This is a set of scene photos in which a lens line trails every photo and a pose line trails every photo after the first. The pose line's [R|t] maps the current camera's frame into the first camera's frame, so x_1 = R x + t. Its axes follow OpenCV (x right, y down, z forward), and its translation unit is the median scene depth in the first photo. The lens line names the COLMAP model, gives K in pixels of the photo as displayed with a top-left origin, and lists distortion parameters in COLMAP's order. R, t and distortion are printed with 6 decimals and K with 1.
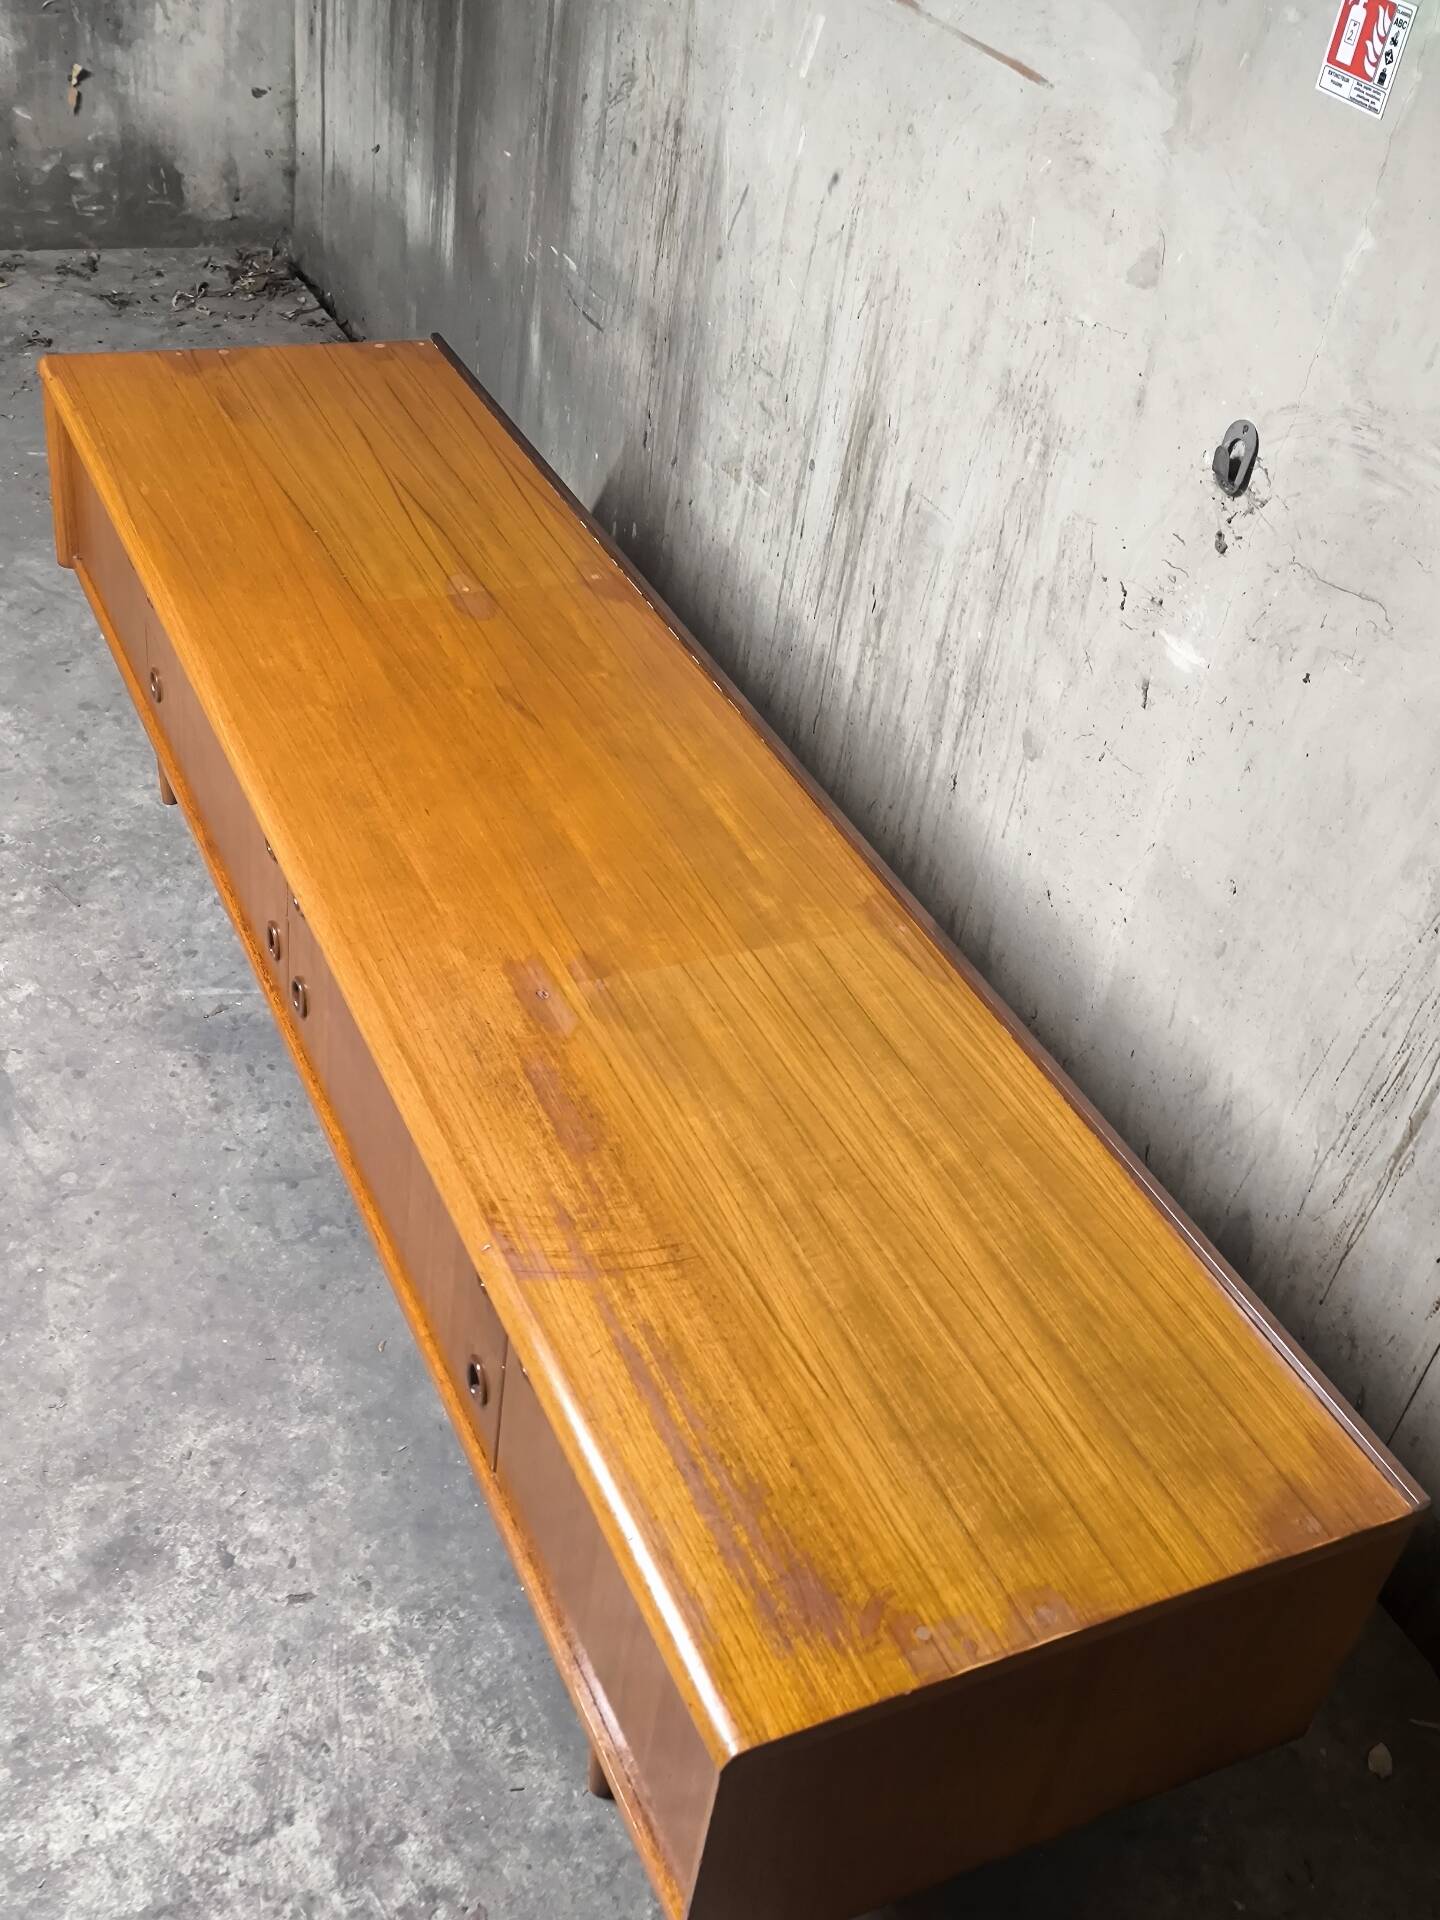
lens RADIAL K [[2047.8, 0, 704.5], [0, 2047.8, 960.6], [0, 0, 1]] dist [0.048517, 0.000000]
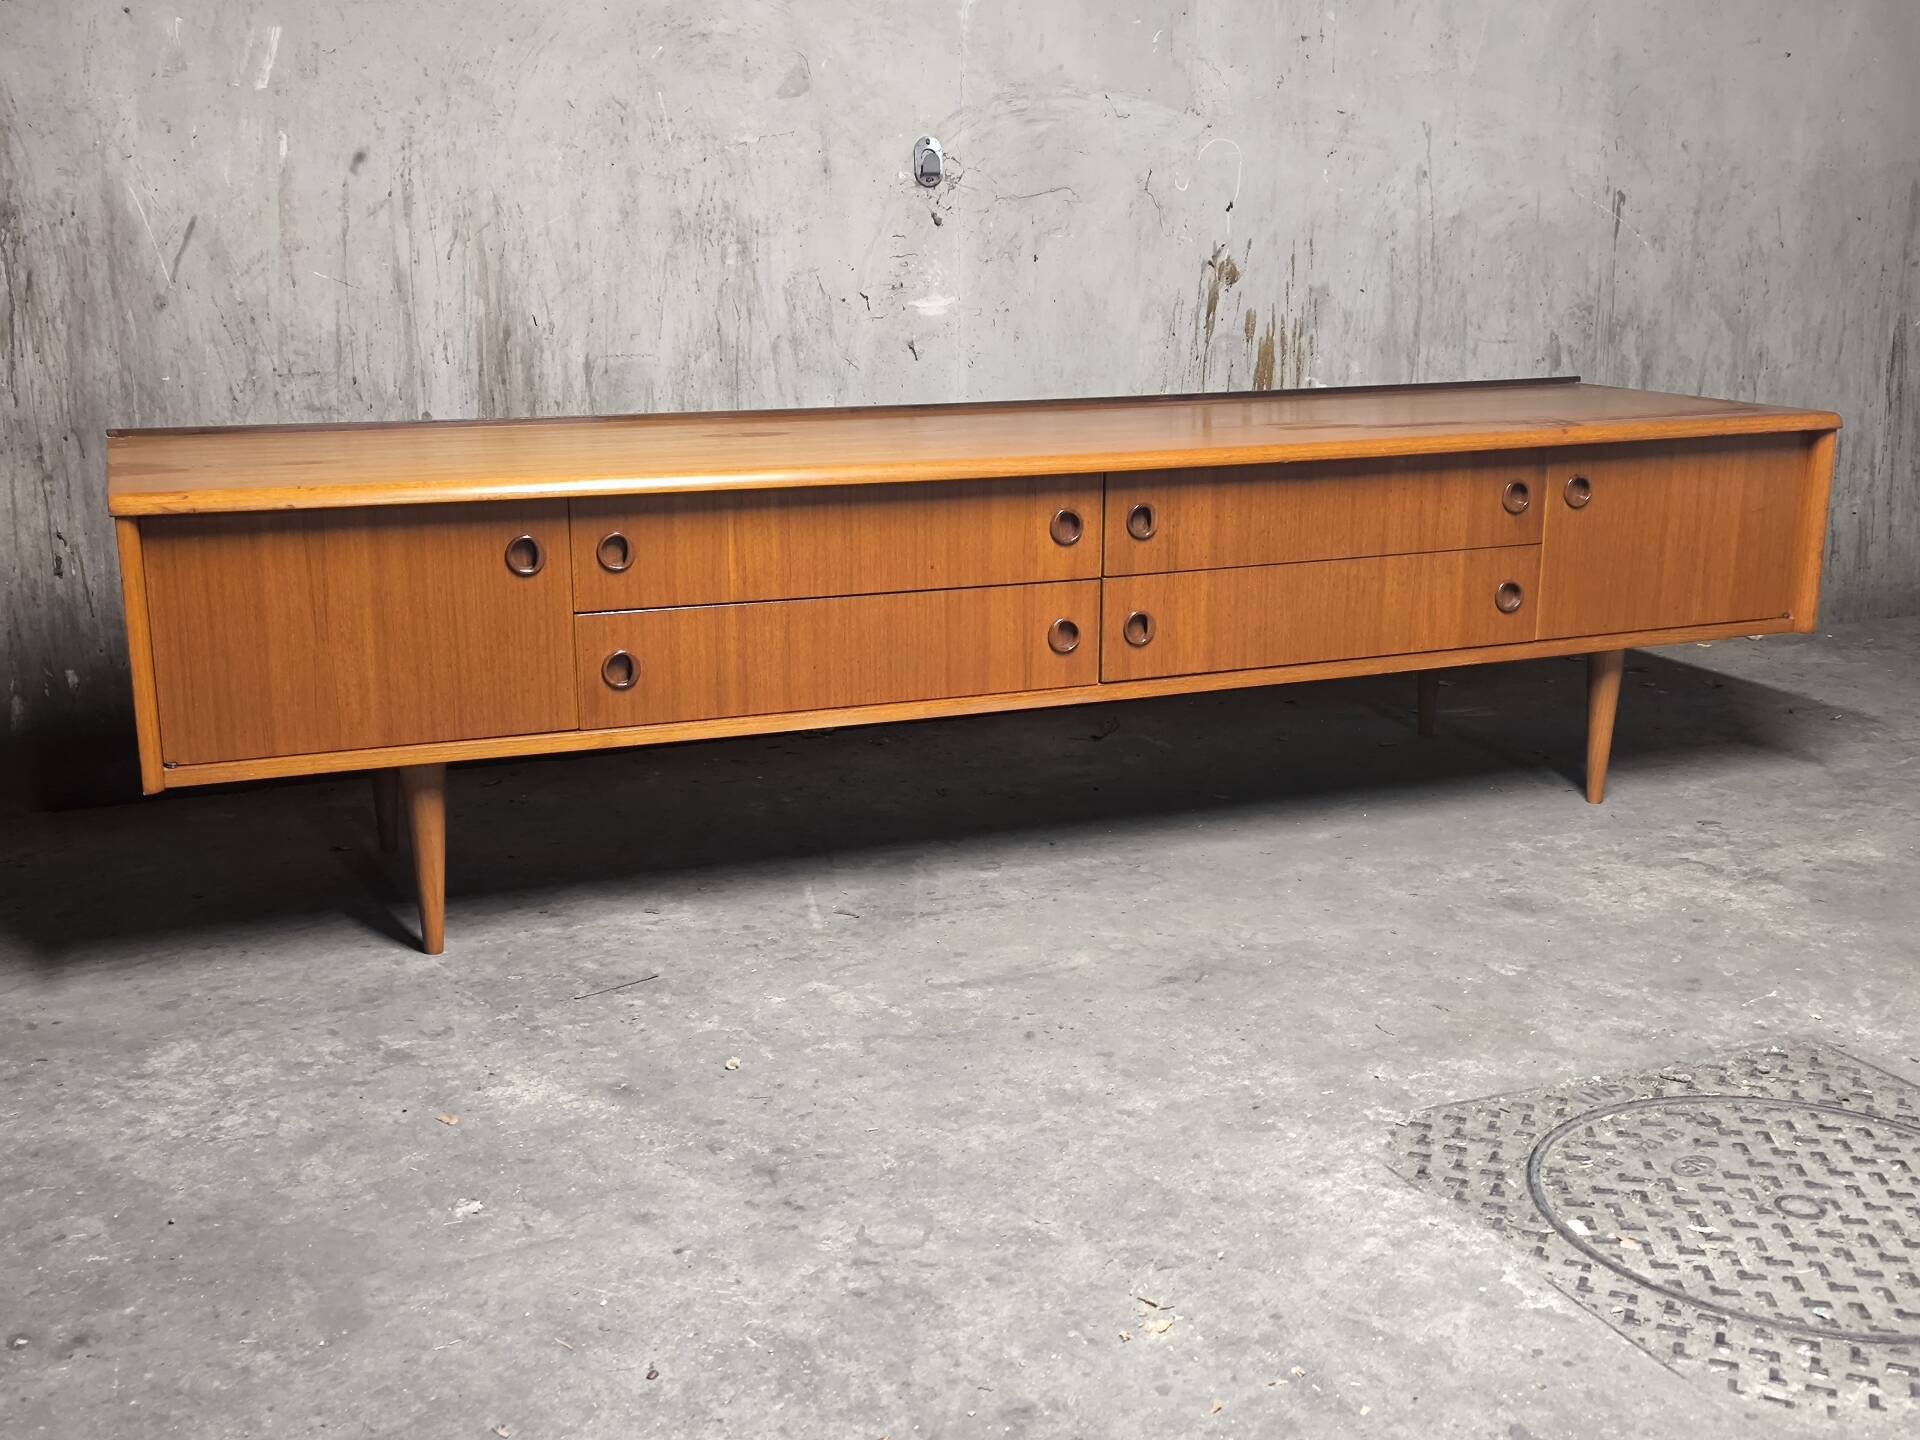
lens RADIAL K [[2047.8, 0, 959.4], [0, 2047.8, 723.9], [0, 0, 1]] dist [0.048517, 0.000000]
pose [[0.048283, -0.361755, 0.931022, -1.400293], [0.612060, 0.747322, 0.258636, -0.328296], [-0.789336, 0.557354, 0.257498, 0.856947]]
